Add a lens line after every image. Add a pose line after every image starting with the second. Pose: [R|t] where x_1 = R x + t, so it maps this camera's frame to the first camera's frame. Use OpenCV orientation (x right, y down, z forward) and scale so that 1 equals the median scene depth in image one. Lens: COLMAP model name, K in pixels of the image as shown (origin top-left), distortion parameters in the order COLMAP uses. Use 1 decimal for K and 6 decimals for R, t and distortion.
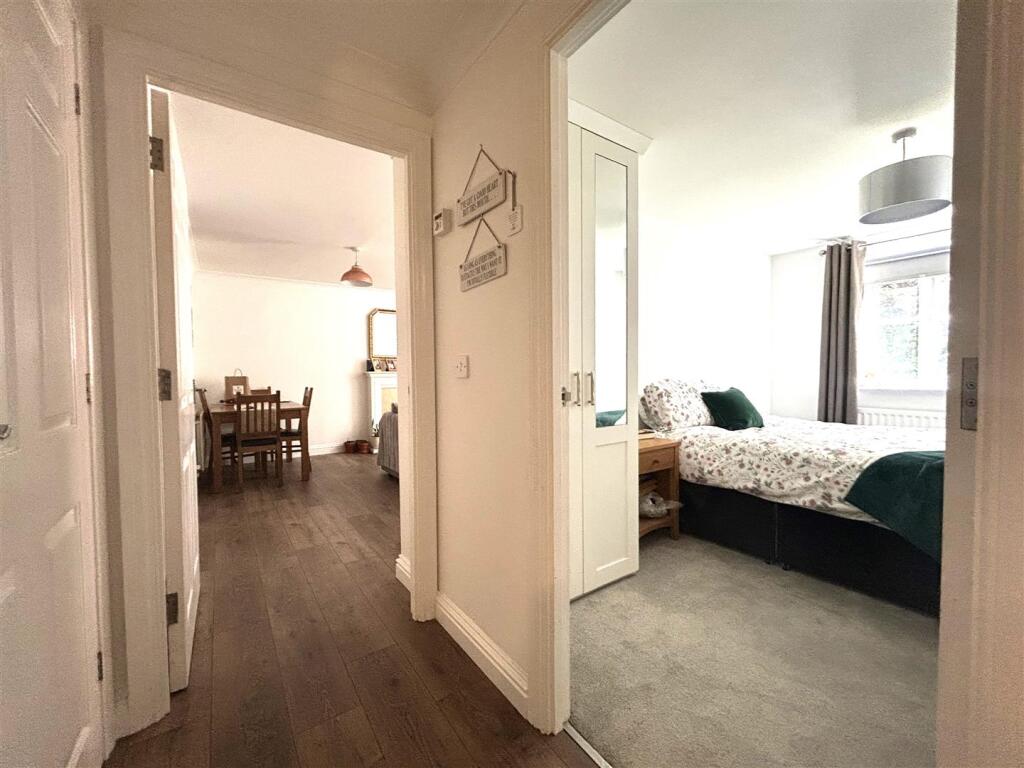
lens RADIAL K [[416.7, 0, 512.0], [0, 416.7, 384.0], [0, 0, 1]] dist [0.002086, 0.000535]
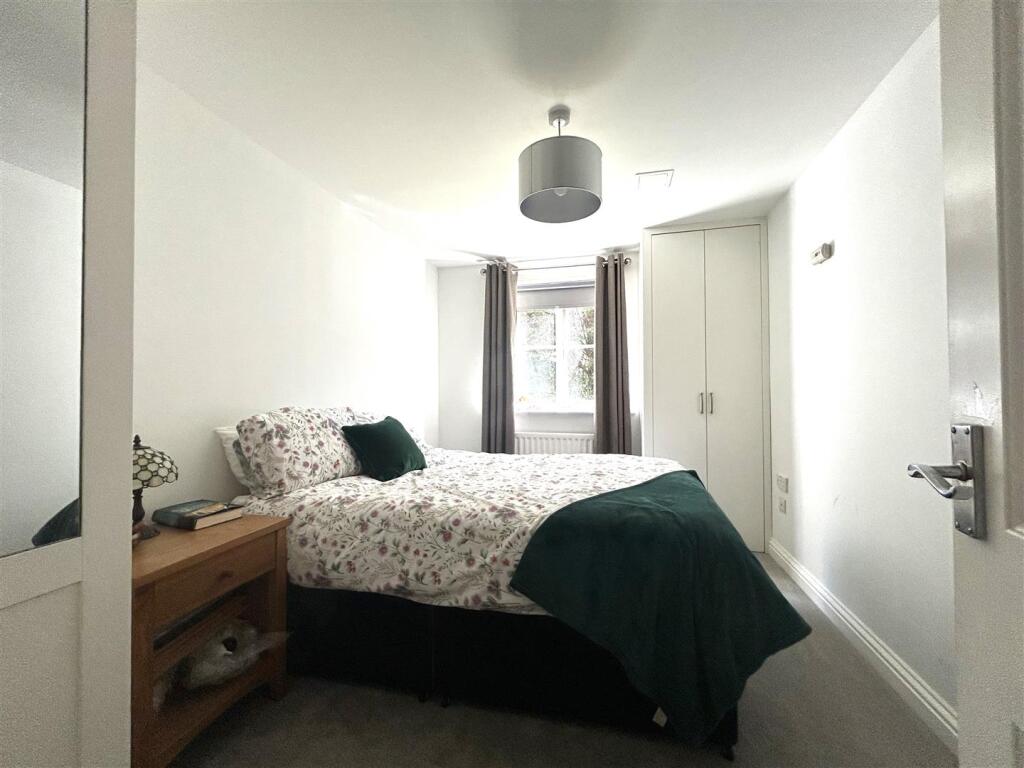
lens RADIAL K [[416.7, 0, 512.0], [0, 416.7, 384.0], [0, 0, 1]] dist [0.002086, 0.000535]
pose [[0.759847, 0.017876, 0.649856, 0.258228], [0.016513, 0.998769, -0.046781, -0.014616], [-0.649892, 0.046278, 0.758616, 0.353941]]
